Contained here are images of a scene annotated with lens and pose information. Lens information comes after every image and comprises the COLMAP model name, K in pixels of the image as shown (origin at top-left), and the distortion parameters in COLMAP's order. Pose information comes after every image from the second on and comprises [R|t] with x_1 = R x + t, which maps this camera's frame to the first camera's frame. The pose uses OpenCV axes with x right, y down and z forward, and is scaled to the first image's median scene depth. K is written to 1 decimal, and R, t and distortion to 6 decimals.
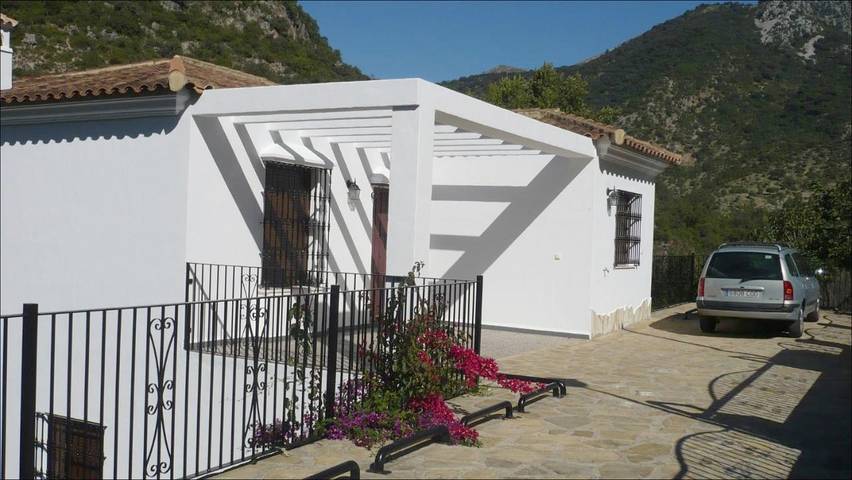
lens RADIAL K [[951.9, 0, 446.7], [0, 951.9, 241.5], [0, 0, 1]] dist [-0.084084, 0.031145]
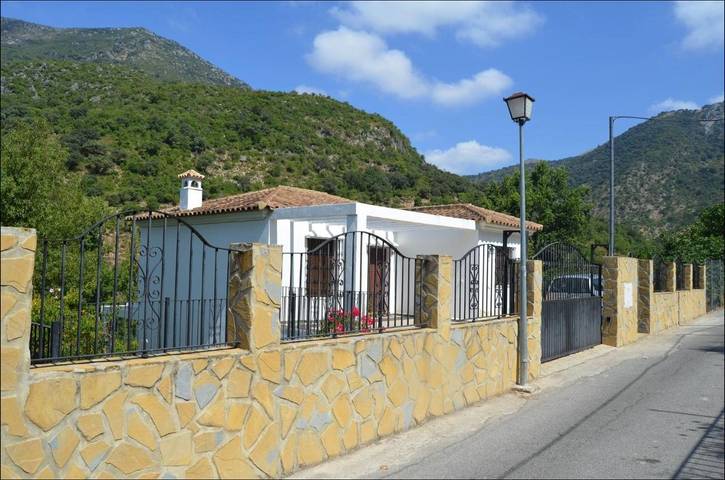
lens RADIAL K [[605.6, 0, 362.5], [0, 605.6, 240.0], [0, 0, 1]] dist [-0.162483, 0.151060]
pose [[0.972910, -0.024797, -0.229852, 0.220673], [0.012371, 0.998391, -0.055346, -0.002508], [0.230854, 0.051003, 0.971651, -0.272207]]
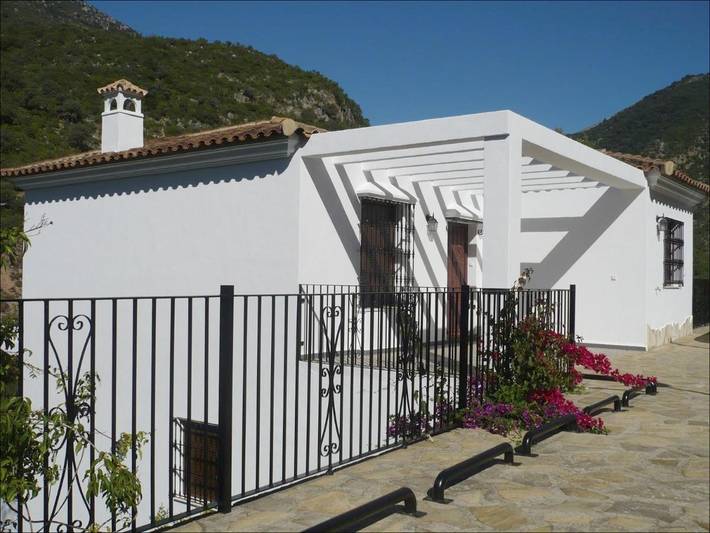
lens RADIAL K [[791.6, 0, 355.0], [0, 791.6, 266.5], [0, 0, 1]] dist [-0.091151, 0.031882]
pose [[0.989474, -0.025982, -0.142362, -0.057269], [0.022092, 0.999340, -0.028839, 0.024211], [0.143017, 0.025390, 0.989395, 0.046547]]
